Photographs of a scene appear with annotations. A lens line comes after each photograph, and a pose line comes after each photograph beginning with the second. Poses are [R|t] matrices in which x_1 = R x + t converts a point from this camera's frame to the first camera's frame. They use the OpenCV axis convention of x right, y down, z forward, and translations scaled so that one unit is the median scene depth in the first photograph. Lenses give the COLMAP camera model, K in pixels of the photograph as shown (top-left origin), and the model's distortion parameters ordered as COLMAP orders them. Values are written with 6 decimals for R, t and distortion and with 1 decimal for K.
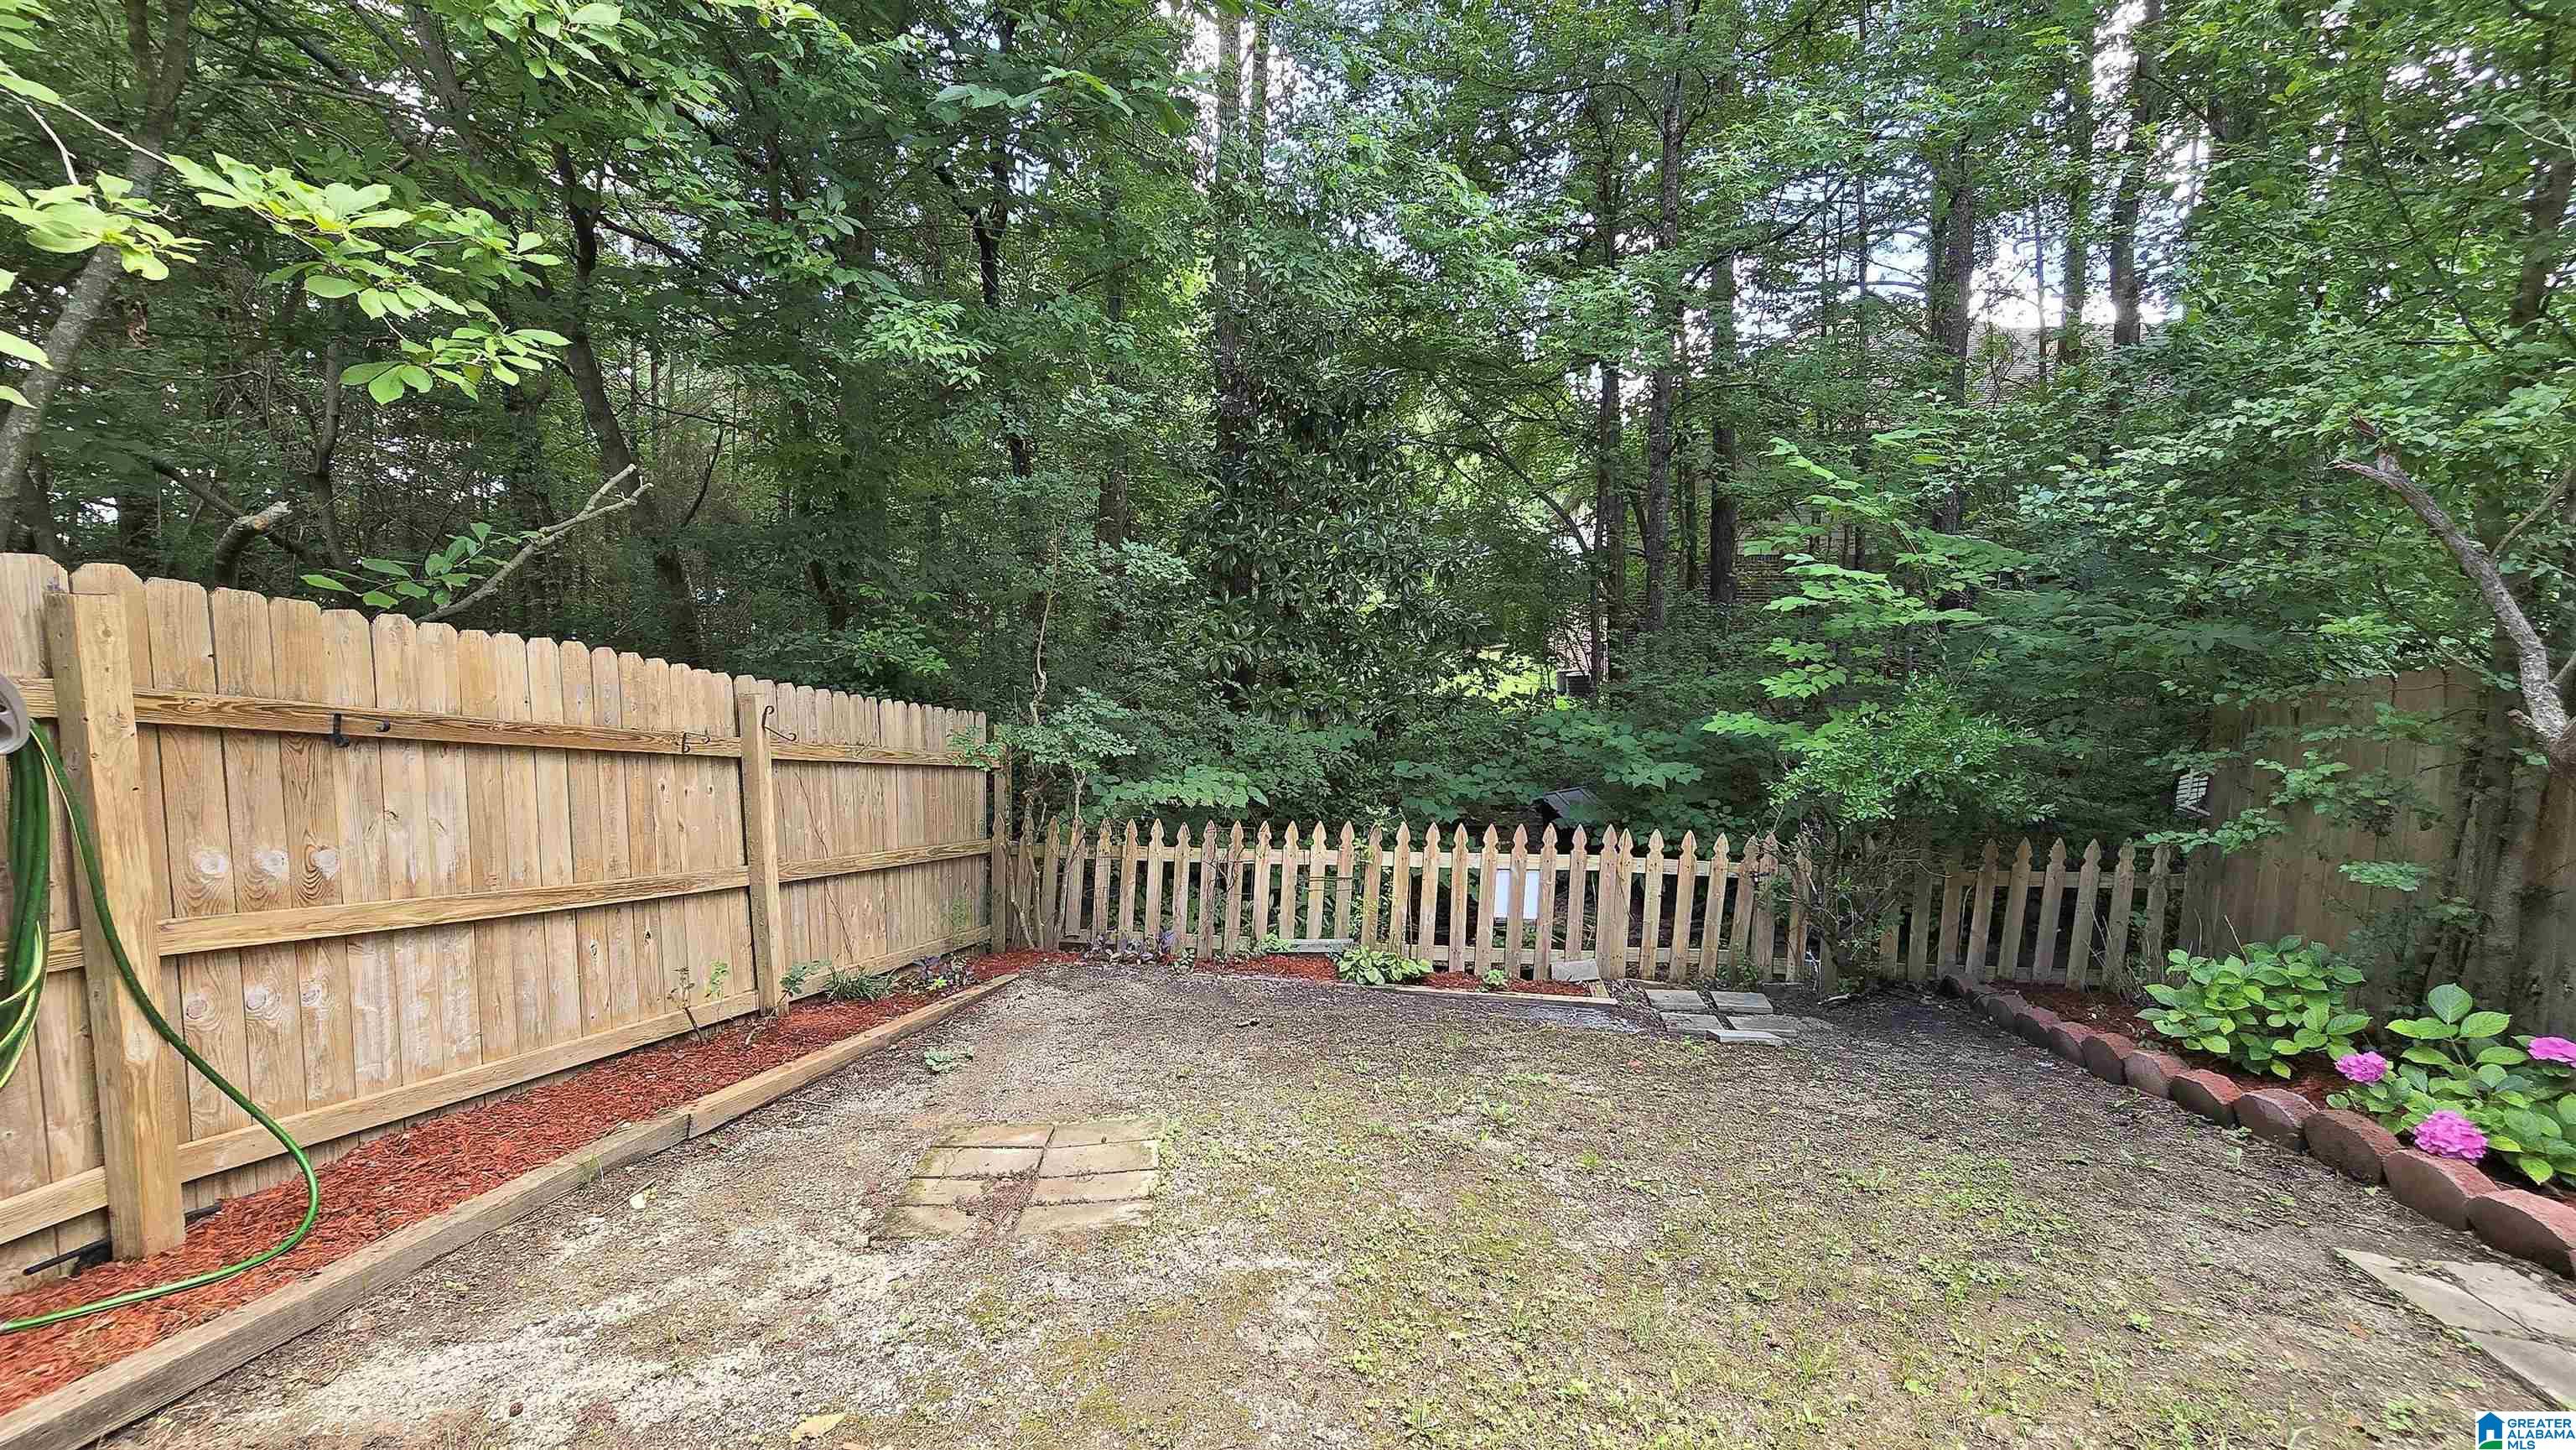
lens RADIAL K [[1048.9, 0, 1288.0], [0, 1048.9, 725.0], [0, 0, 1]] dist [0.000098, 0.000011]
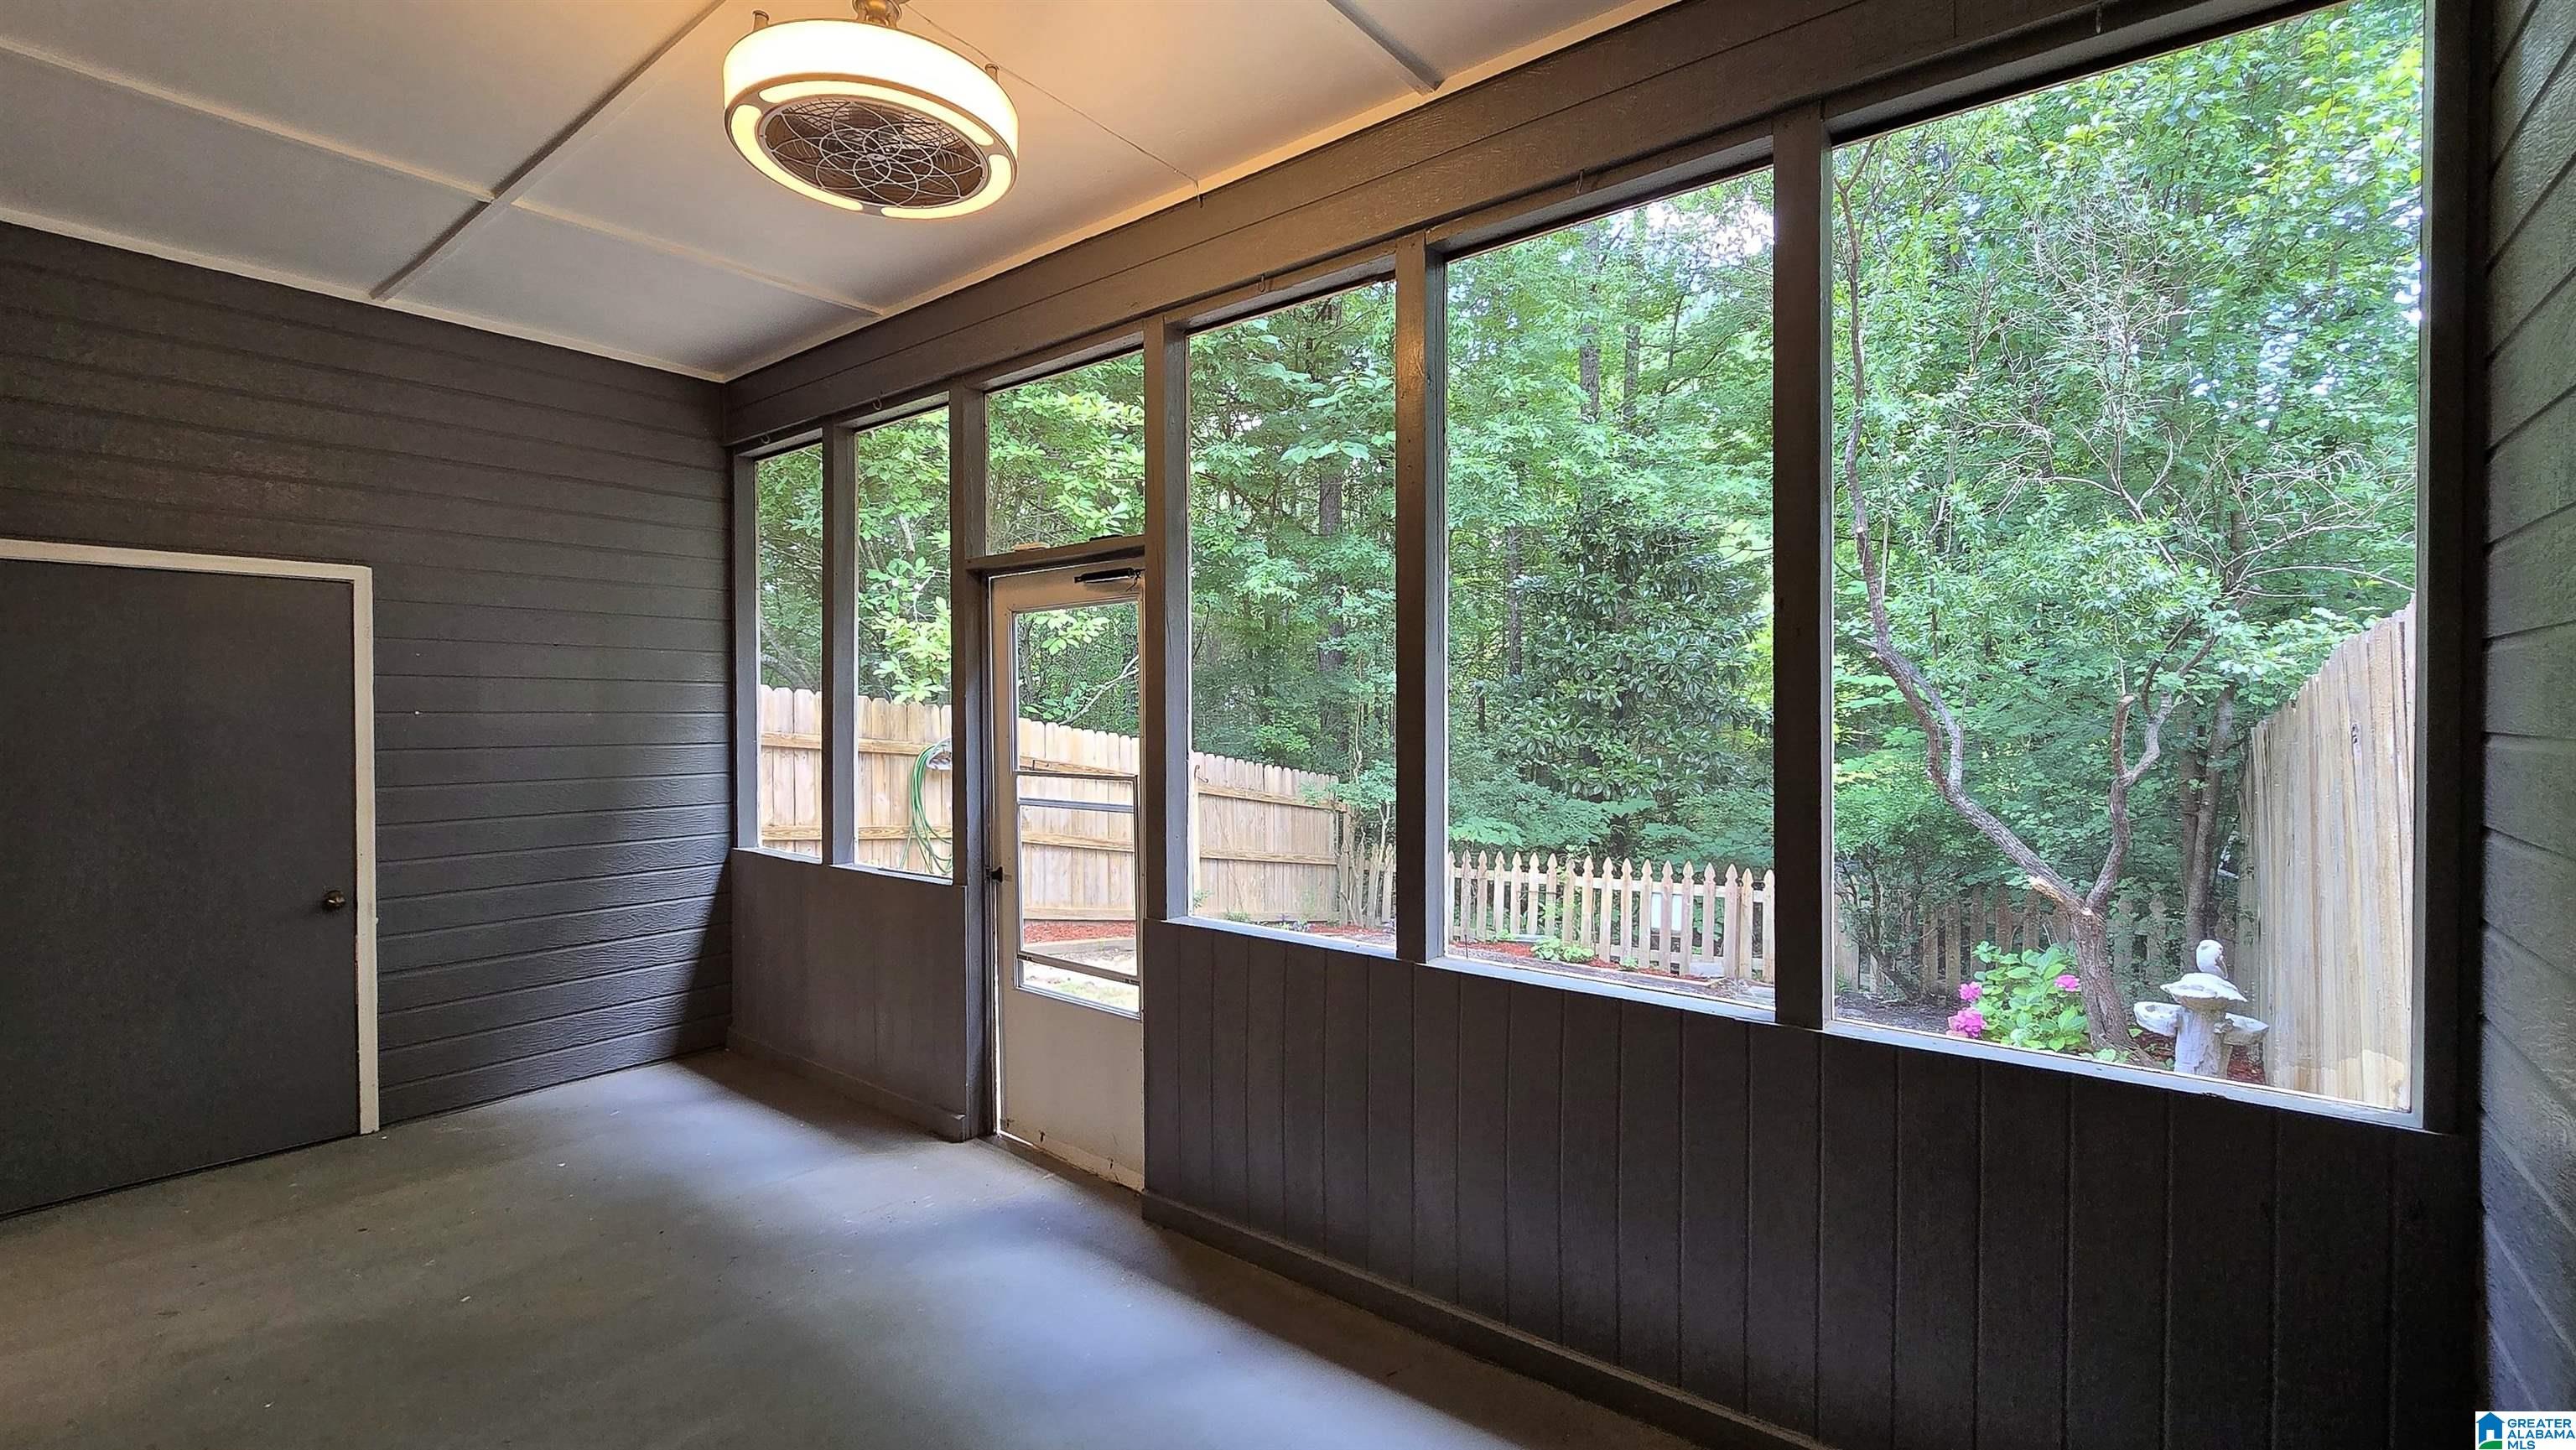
lens RADIAL K [[1048.9, 0, 1288.0], [0, 1048.9, 725.0], [0, 0, 1]] dist [0.000098, 0.000011]
pose [[0.883731, -0.003258, -0.467984, 0.433484], [-0.035788, 0.996577, -0.074520, 0.035342], [0.466625, 0.082604, 0.880590, -0.500115]]
